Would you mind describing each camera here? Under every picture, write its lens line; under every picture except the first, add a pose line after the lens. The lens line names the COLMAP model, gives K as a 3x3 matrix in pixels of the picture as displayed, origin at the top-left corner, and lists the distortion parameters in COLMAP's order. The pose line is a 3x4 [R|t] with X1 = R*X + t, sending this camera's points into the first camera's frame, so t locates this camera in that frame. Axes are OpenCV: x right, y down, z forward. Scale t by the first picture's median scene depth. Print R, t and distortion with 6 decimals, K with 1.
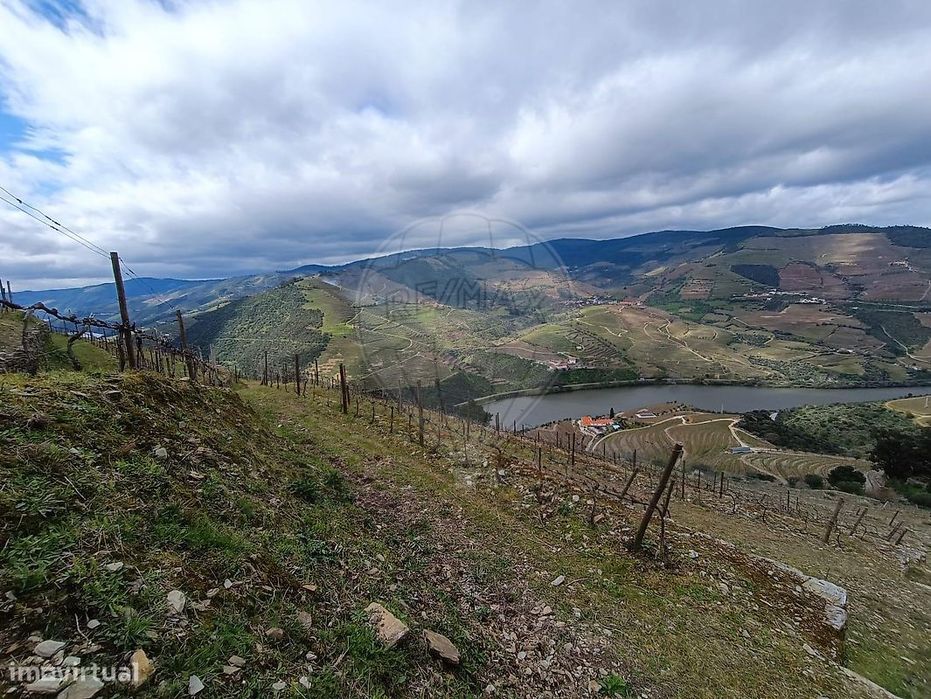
lens RADIAL K [[420.6, 0, 468.1], [0, 420.6, 346.9], [0, 0, 1]] dist [-0.009265, 0.004206]
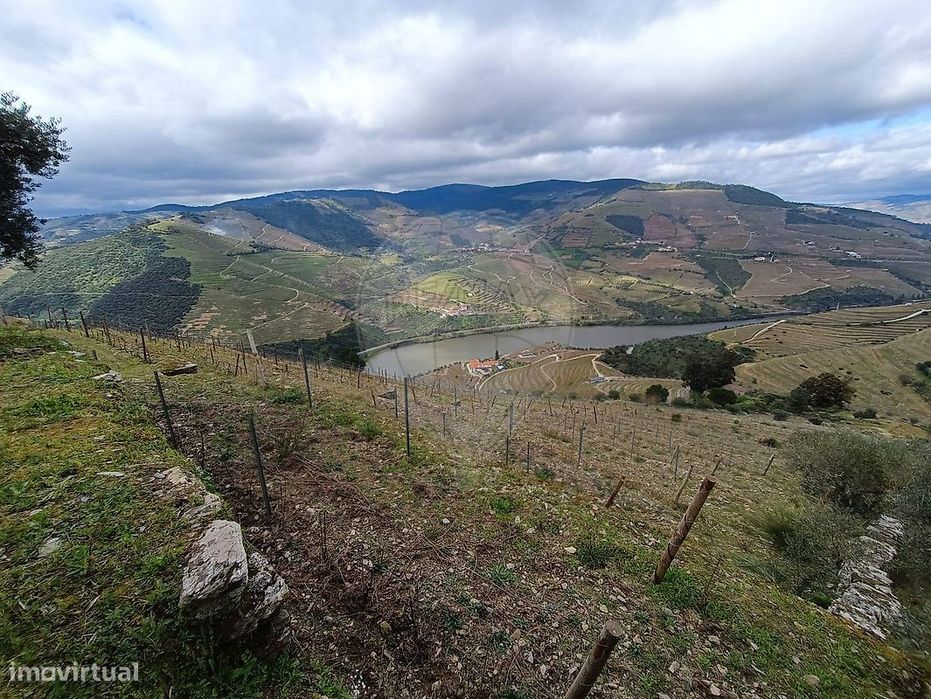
lens RADIAL K [[420.6, 0, 467.2], [0, 420.6, 348.1], [0, 0, 1]] dist [-0.009265, 0.004206]
pose [[0.972362, -0.050662, 0.227914, 0.133144], [0.022042, 0.991733, 0.126412, 0.014139], [-0.232434, -0.117894, 0.965440, -0.109338]]
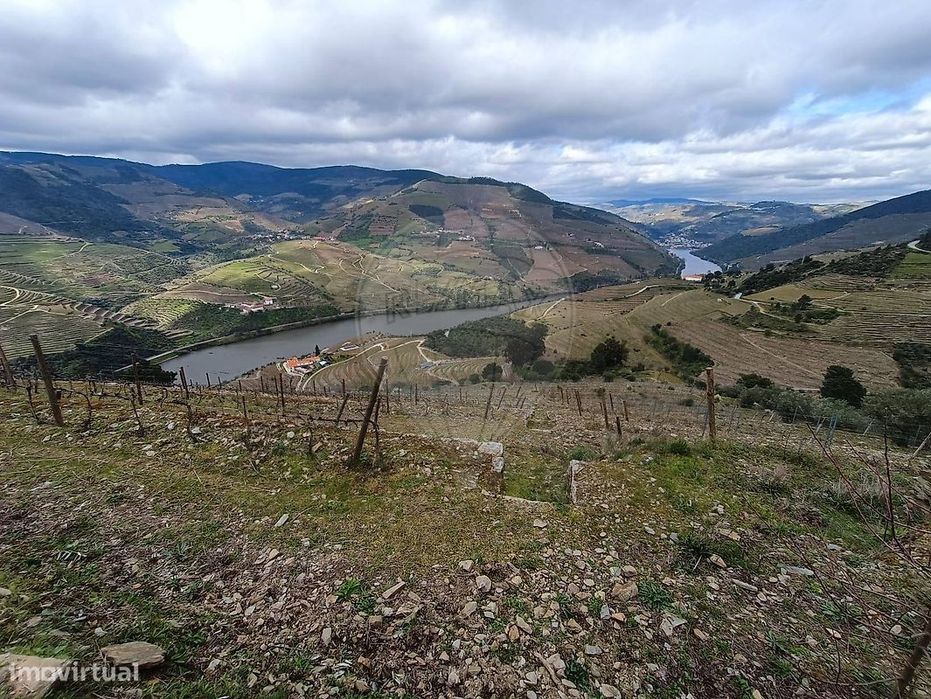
lens RADIAL K [[420.6, 0, 466.5], [0, 420.6, 345.8], [0, 0, 1]] dist [-0.009265, 0.004206]
pose [[0.774326, -0.141891, 0.616673, 0.000808], [0.050255, 0.985247, 0.163593, 0.002818], [-0.630788, -0.095683, 0.770033, 0.003642]]
